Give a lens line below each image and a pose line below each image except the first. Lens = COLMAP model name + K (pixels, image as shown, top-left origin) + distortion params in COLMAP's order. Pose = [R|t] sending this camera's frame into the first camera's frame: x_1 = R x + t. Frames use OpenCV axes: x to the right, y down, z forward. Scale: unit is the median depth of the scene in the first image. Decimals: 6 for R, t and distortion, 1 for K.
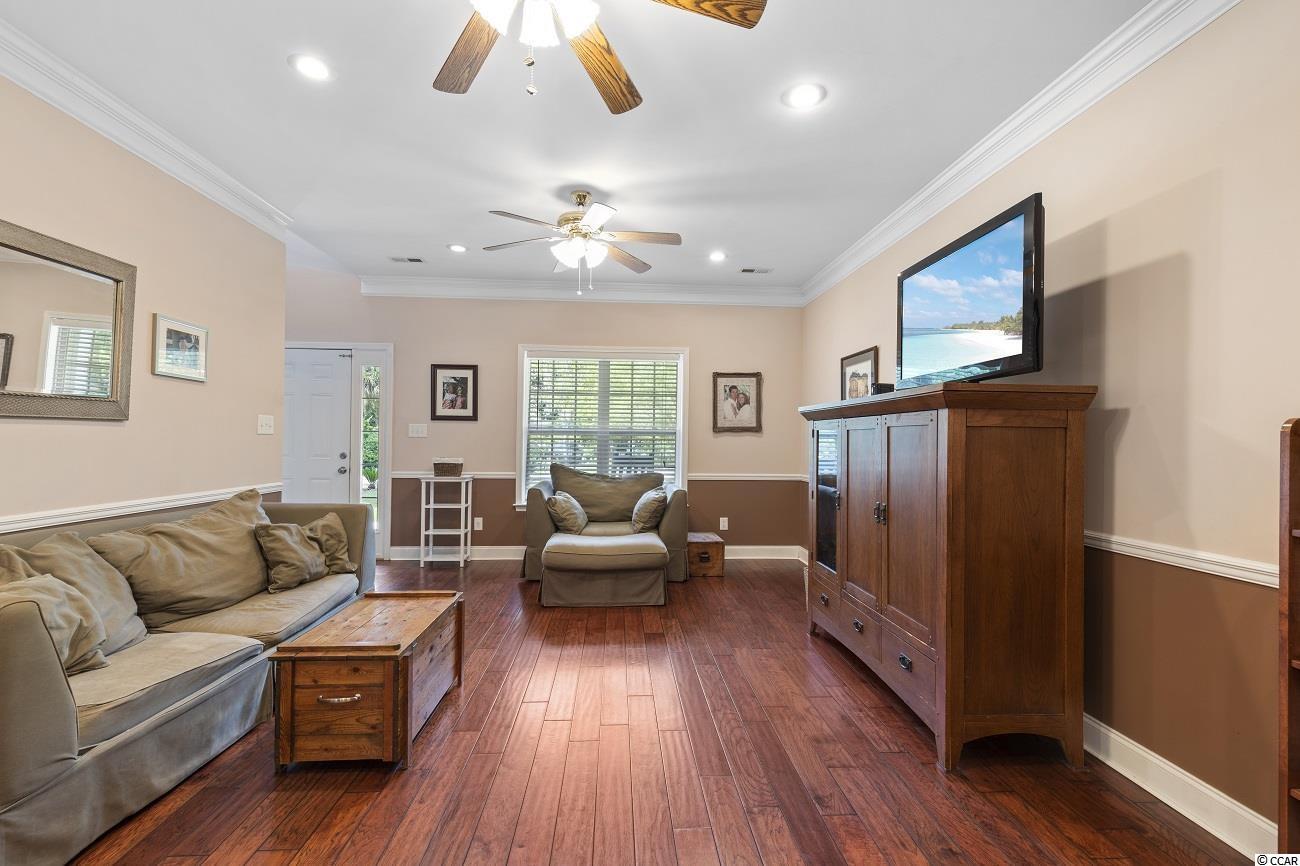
lens RADIAL K [[578.8, 0, 649.4], [0, 578.8, 436.9], [0, 0, 1]] dist [0.002615, 0.000024]
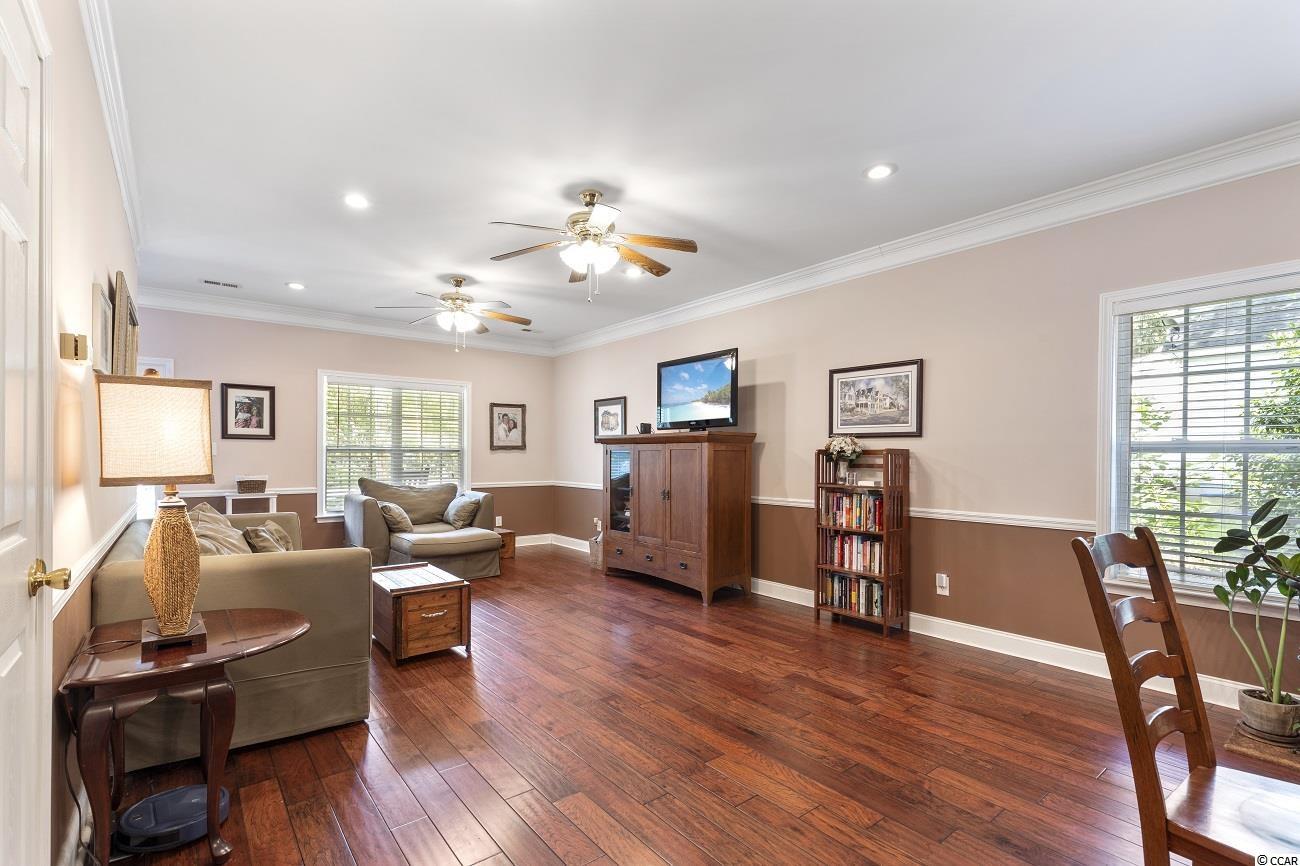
lens RADIAL K [[592.8, 0, 644.0], [0, 592.8, 451.6], [0, 0, 1]] dist [0.002065, 0.000084]
pose [[0.822967, -0.004230, 0.568074, -0.430455], [0.002469, 0.999989, 0.003868, -0.010276], [-0.568084, -0.001781, 0.822968, -0.321587]]
